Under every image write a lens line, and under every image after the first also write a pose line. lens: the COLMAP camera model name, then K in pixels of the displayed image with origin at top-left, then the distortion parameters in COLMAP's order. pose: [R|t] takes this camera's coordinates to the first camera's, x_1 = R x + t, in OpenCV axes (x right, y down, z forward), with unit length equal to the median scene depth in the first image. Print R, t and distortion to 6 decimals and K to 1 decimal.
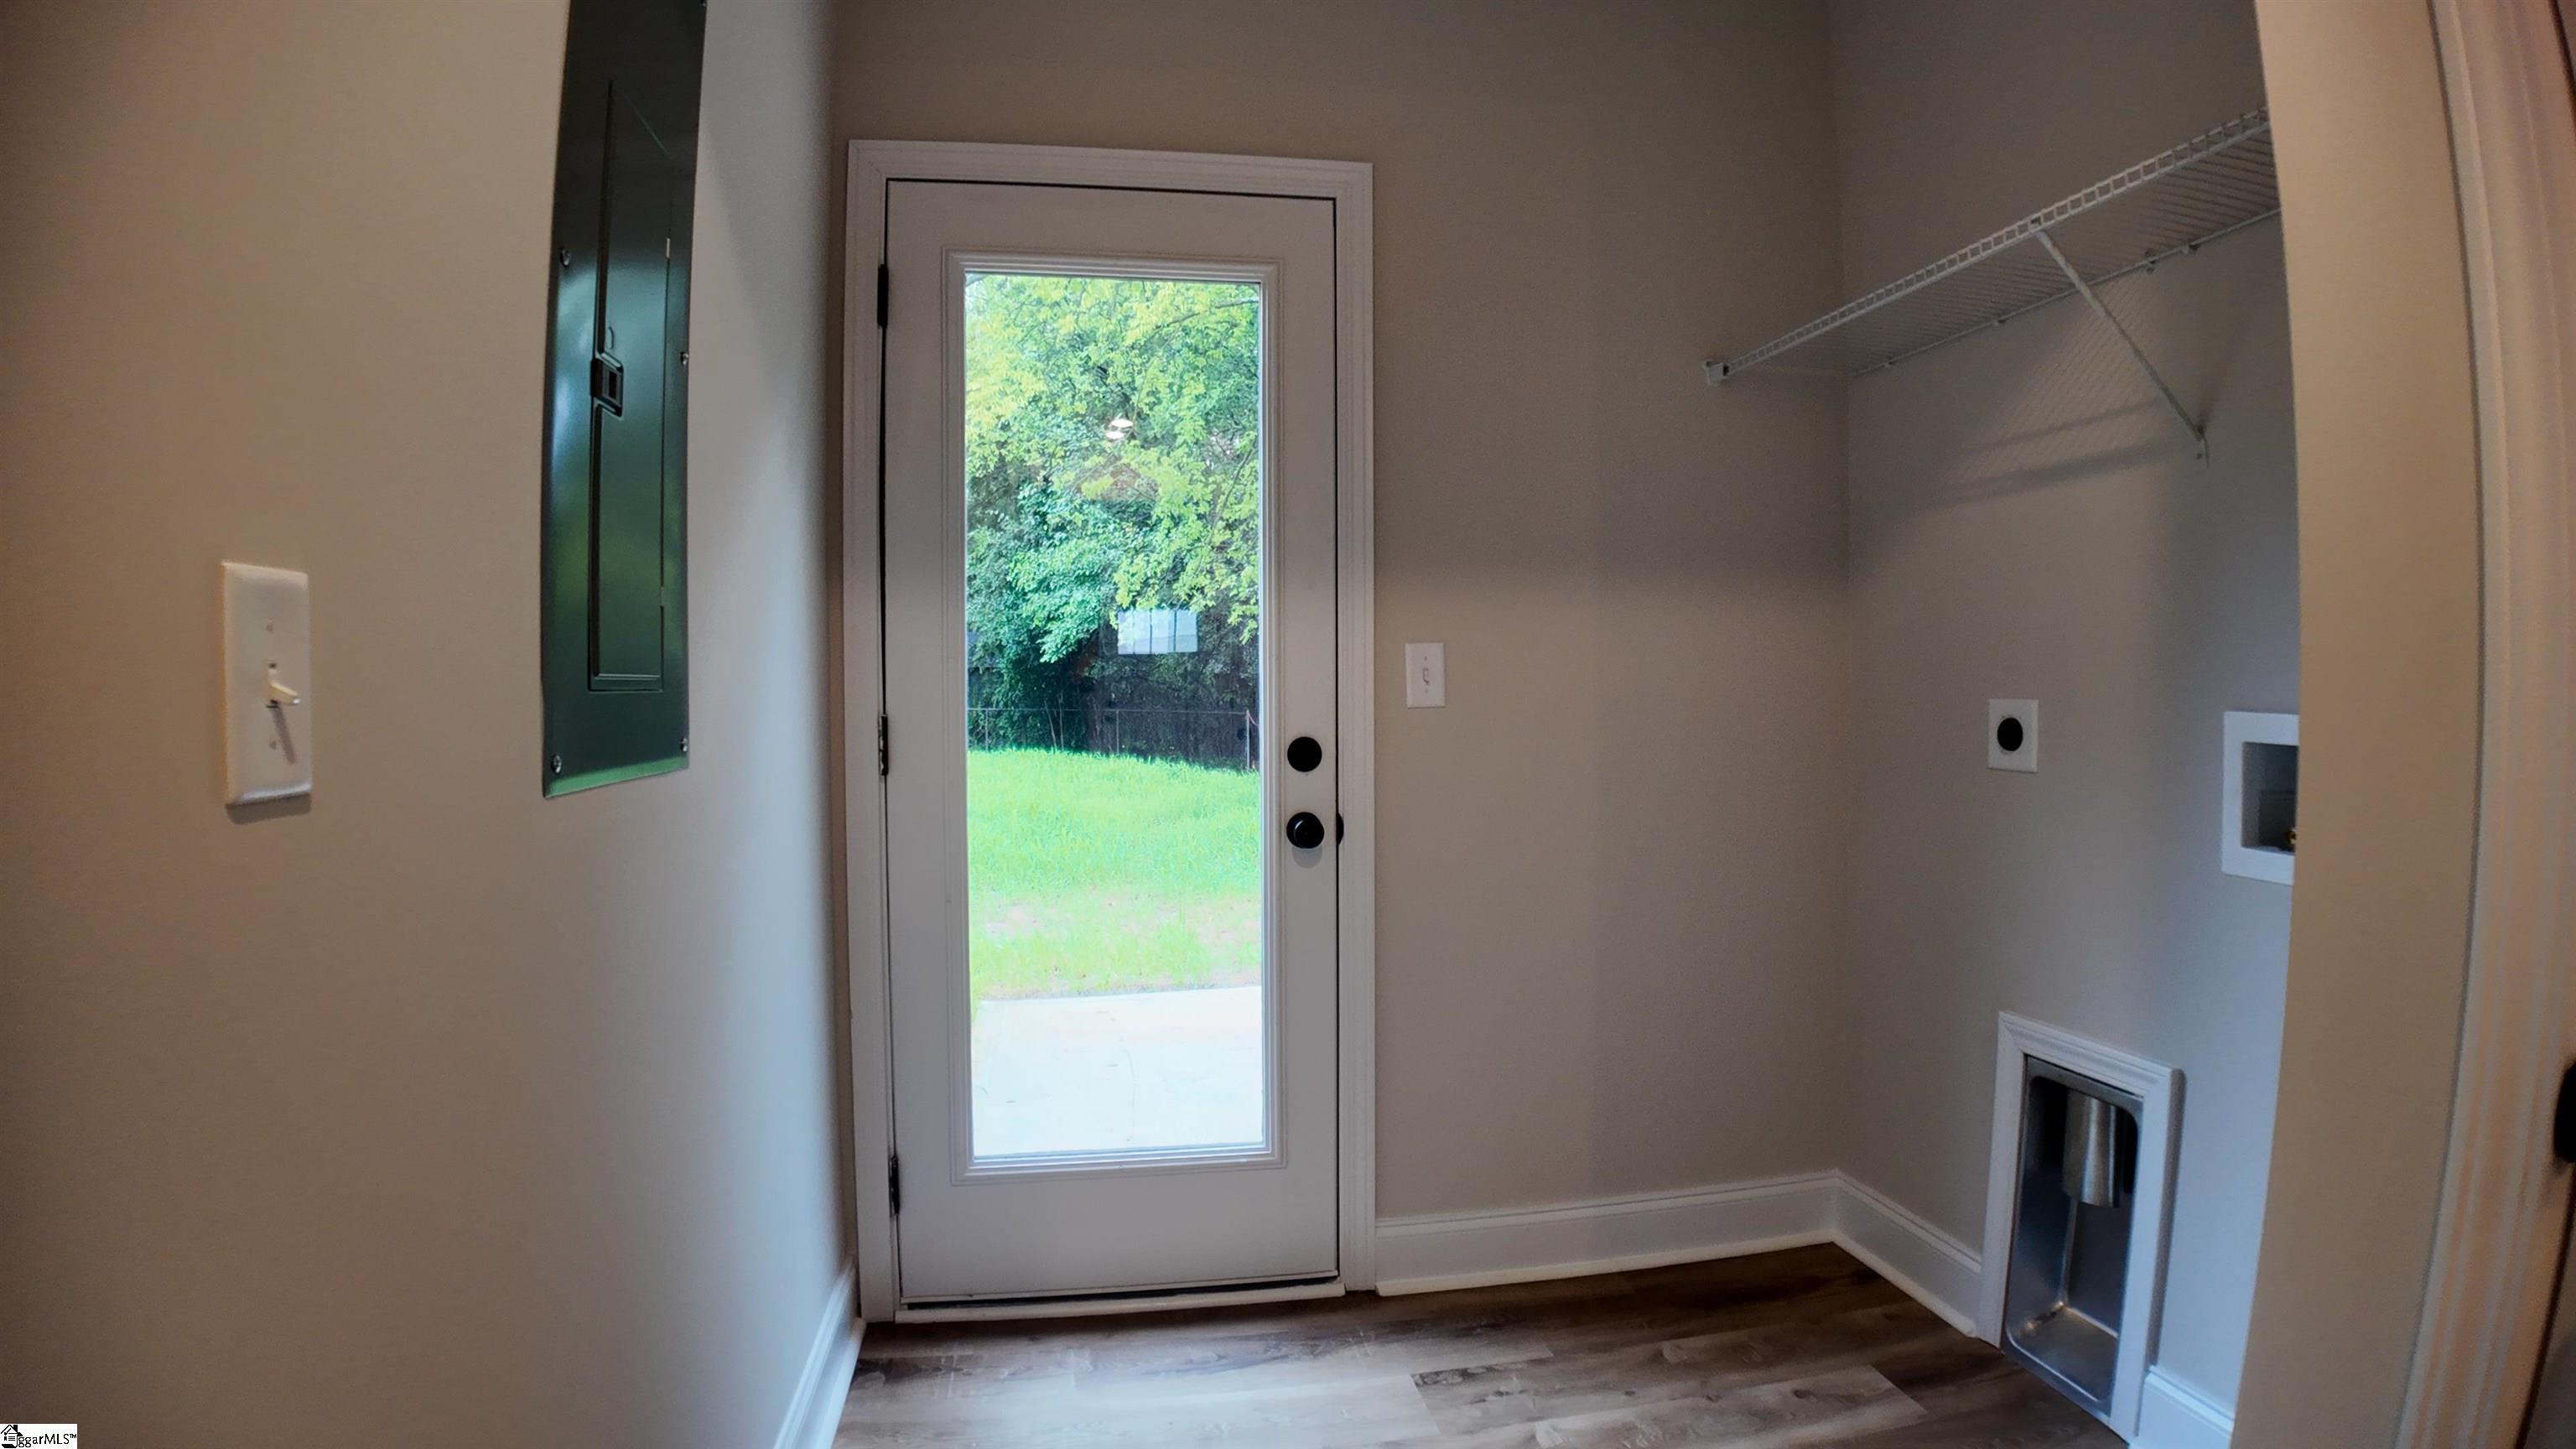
lens RADIAL K [[1242.6, 0, 1288.0], [0, 1242.6, 724.5], [0, 0, 1]] dist [-0.120214, 0.000341]
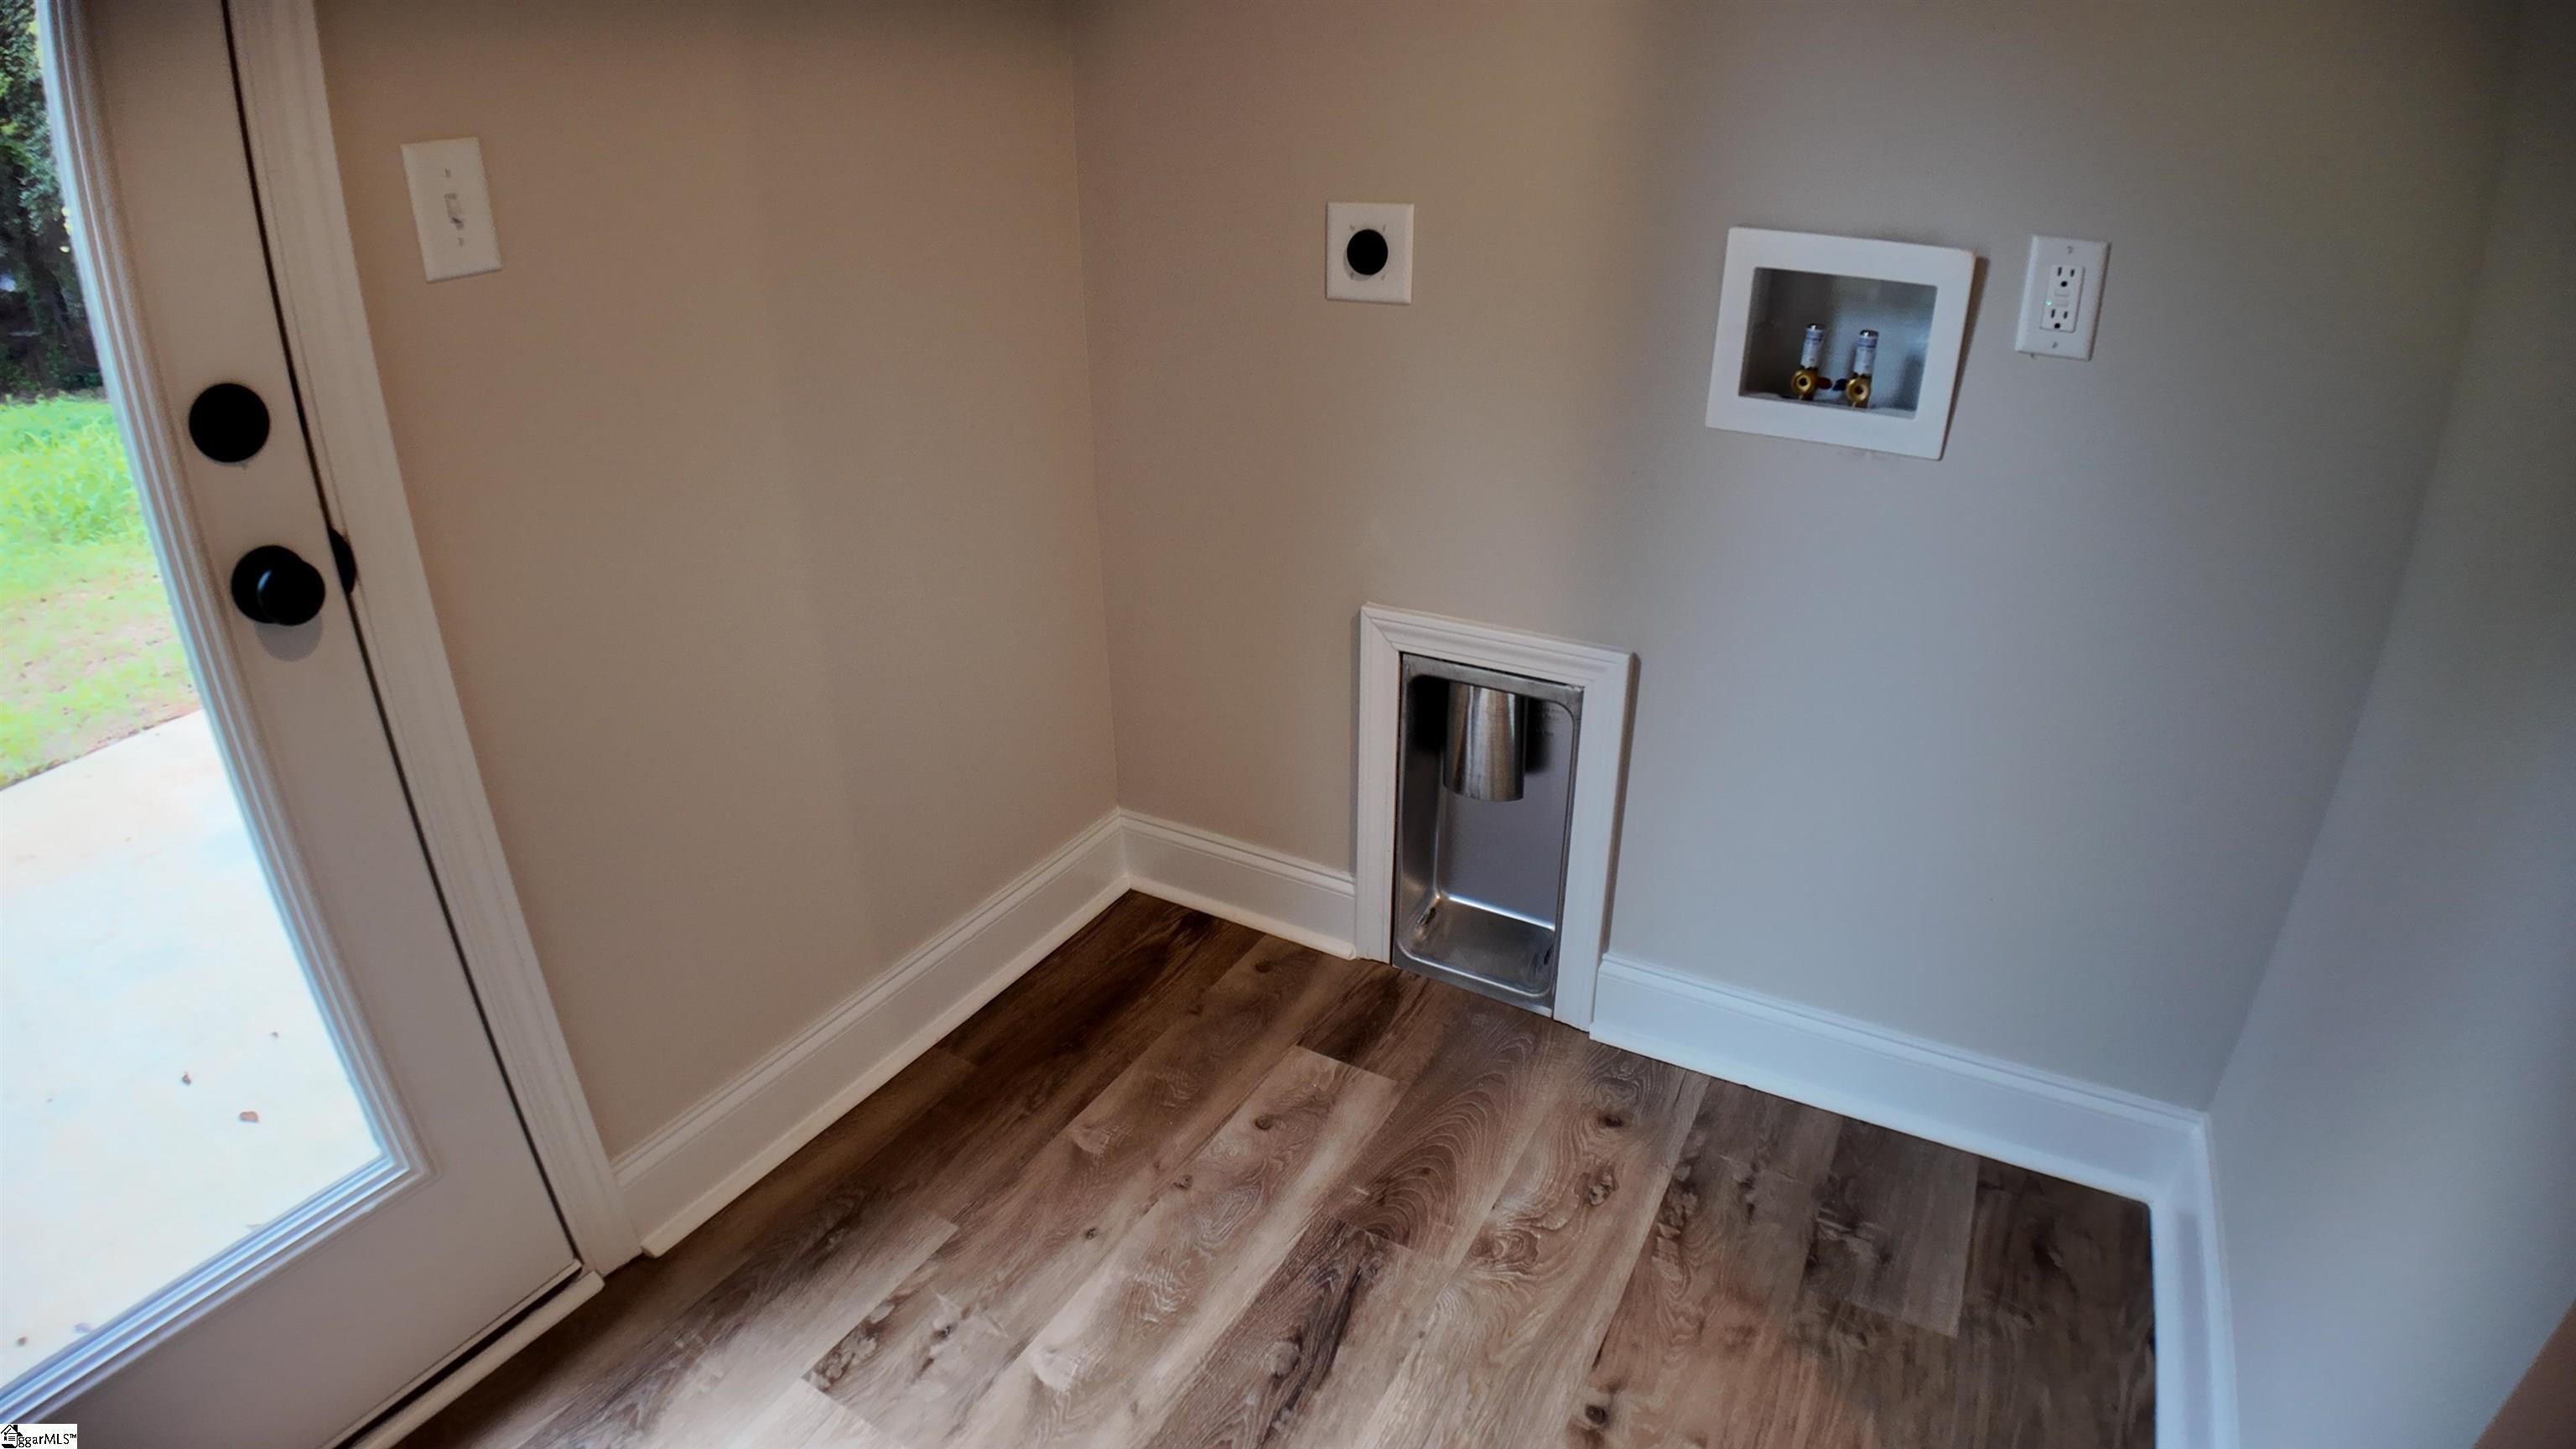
lens RADIAL K [[1234.0, 0, 1334.9], [0, 1234.0, 733.5], [0, 0, 1]] dist [-0.125865, -0.000991]
pose [[0.626454, -0.322764, 0.709492, -0.046366], [0.017744, 0.915907, 0.400999, -0.020279], [-0.779256, -0.238618, 0.579501, 0.499245]]
